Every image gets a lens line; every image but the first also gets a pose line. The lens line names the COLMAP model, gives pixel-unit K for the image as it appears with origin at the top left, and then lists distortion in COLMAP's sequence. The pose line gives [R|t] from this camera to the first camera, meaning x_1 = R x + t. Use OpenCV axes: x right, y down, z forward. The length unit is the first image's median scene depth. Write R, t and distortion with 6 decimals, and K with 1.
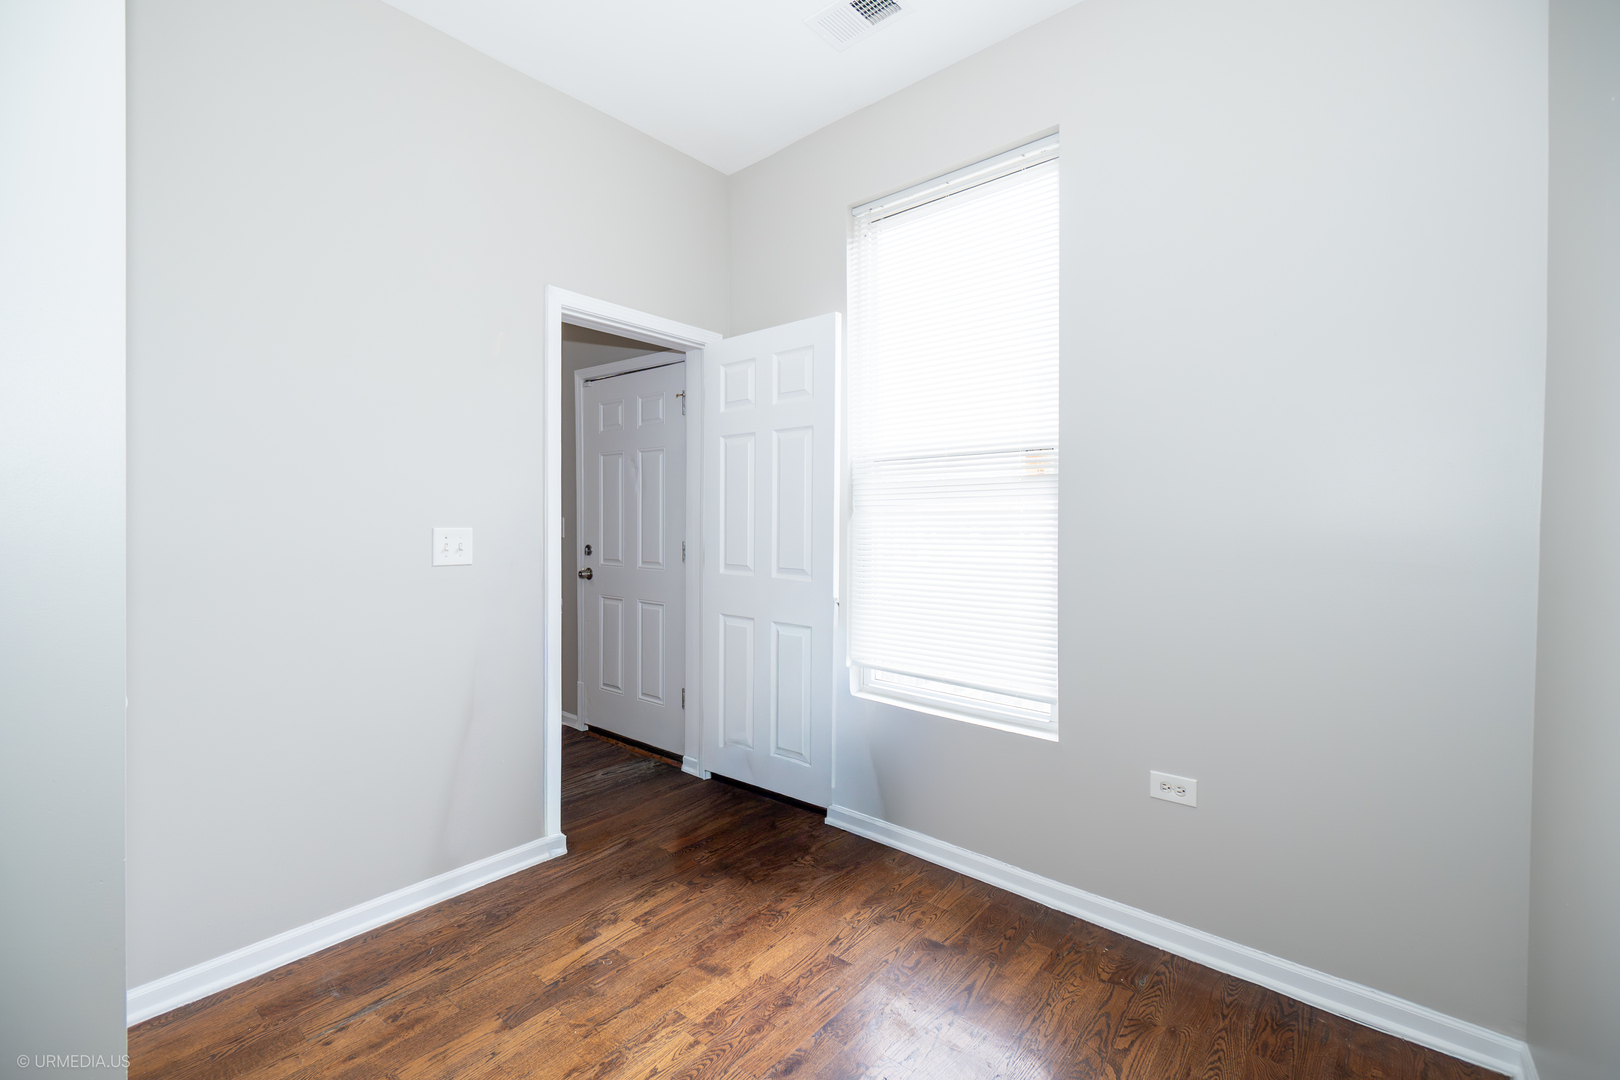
lens RADIAL K [[706.5, 0, 798.0], [0, 706.5, 526.4], [0, 0, 1]] dist [-0.001689, -0.000250]
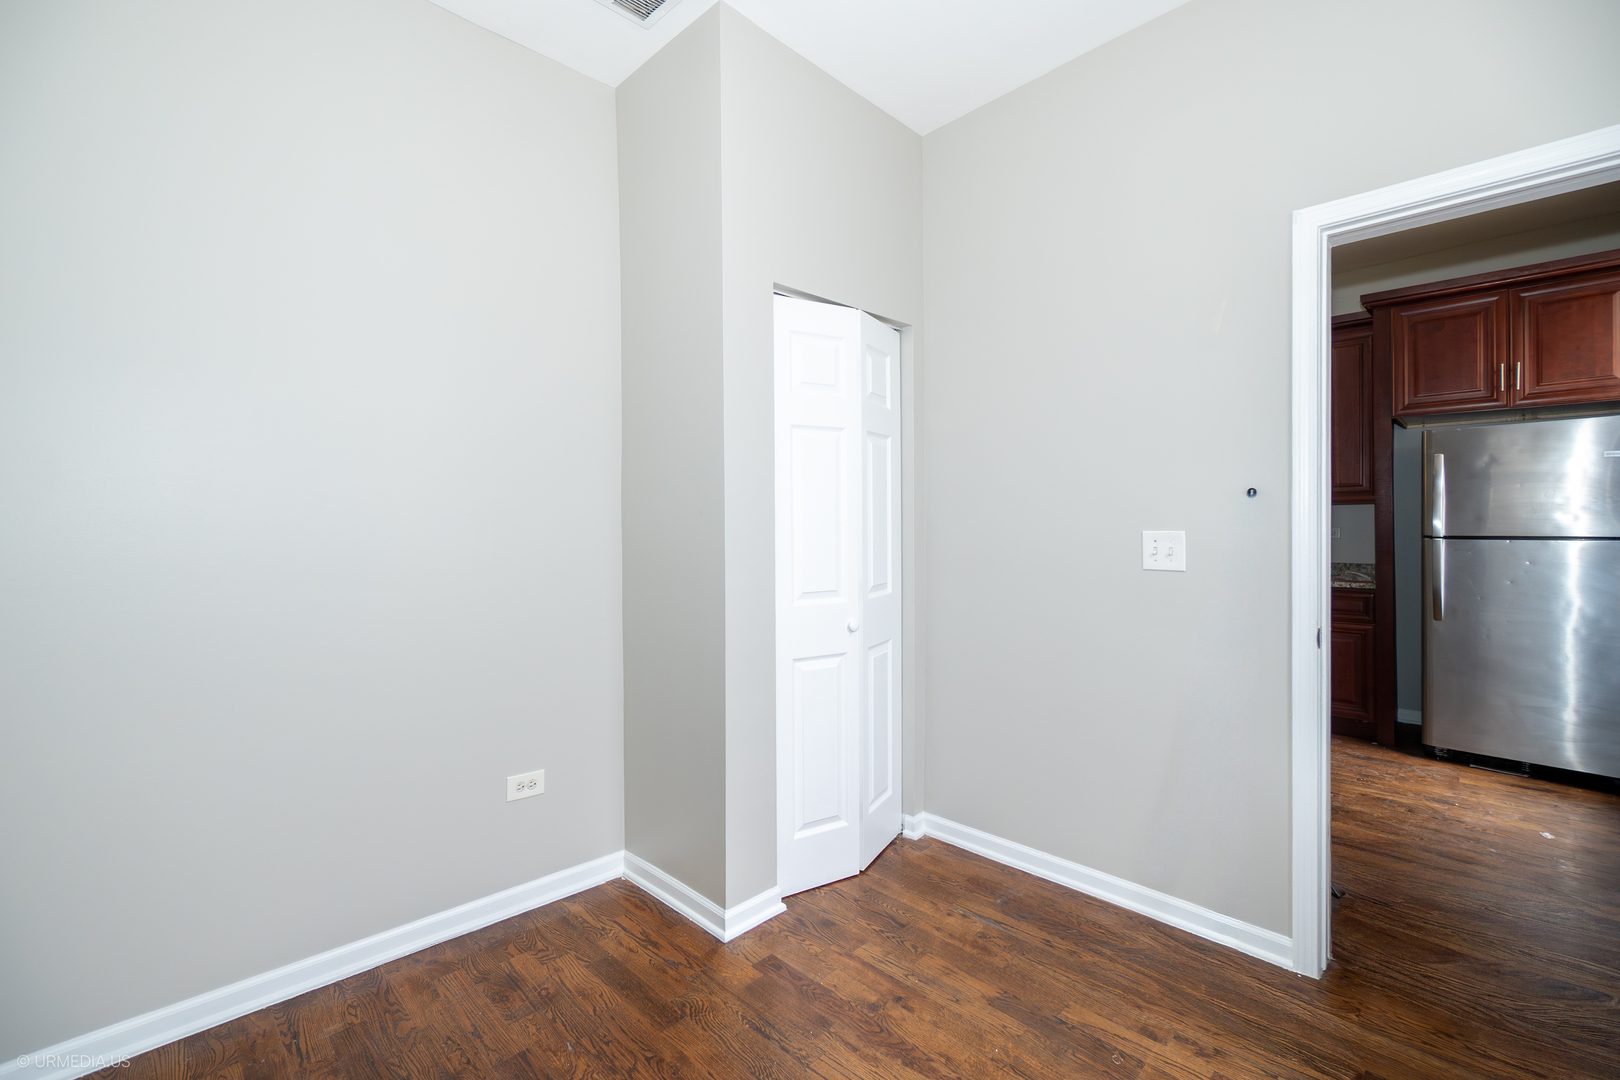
lens RADIAL K [[706.5, 0, 798.0], [0, 706.5, 526.4], [0, 0, 1]] dist [-0.001689, -0.000250]
pose [[-0.096856, 0.000139, -0.995298, 0.593494], [-0.004484, 0.999990, 0.000576, -0.002992], [0.995288, 0.004519, -0.096854, 0.717612]]
